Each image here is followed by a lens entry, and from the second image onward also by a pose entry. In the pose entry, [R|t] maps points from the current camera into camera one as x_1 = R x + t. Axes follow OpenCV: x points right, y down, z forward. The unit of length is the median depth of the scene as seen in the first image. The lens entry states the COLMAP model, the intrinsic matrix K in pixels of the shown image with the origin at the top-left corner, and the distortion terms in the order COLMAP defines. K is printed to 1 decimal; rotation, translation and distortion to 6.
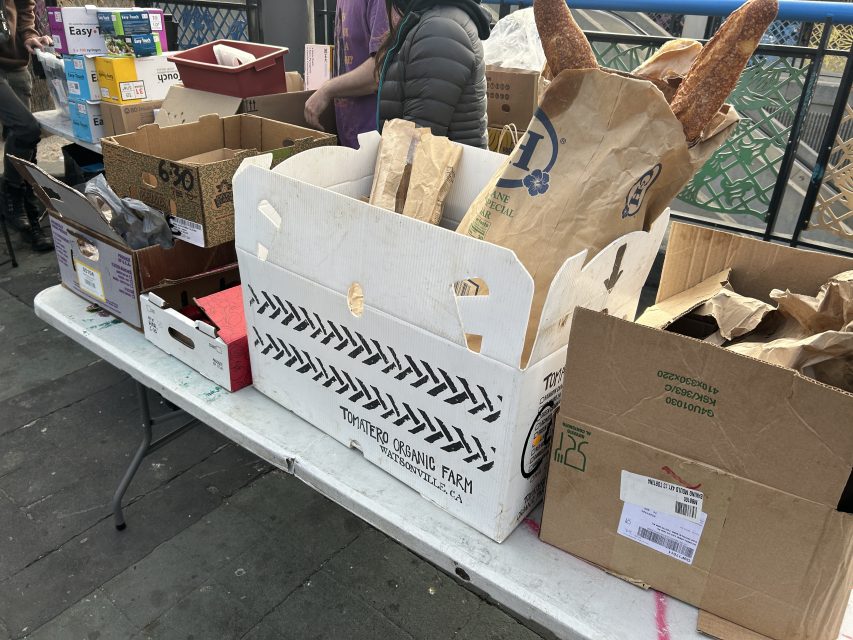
lens RADIAL K [[640.6, 0, 426.8], [0, 640.6, 303.8], [0, 0, 1]] dist [0.001127, -0.000817]
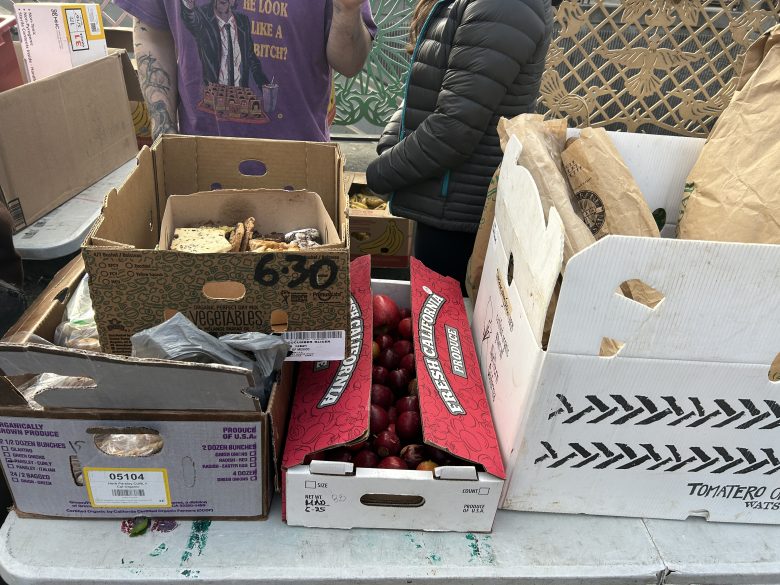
lens RADIAL K [[579.3, 0, 390.0], [0, 579.3, 292.5], [0, 0, 1]] dist [0.052929, -0.065755]
pose [[0.784198, -0.334452, 0.522661, -0.609294], [0.265926, 0.942181, 0.203910, -0.266858], [-0.560639, -0.020916, 0.827796, 0.486064]]
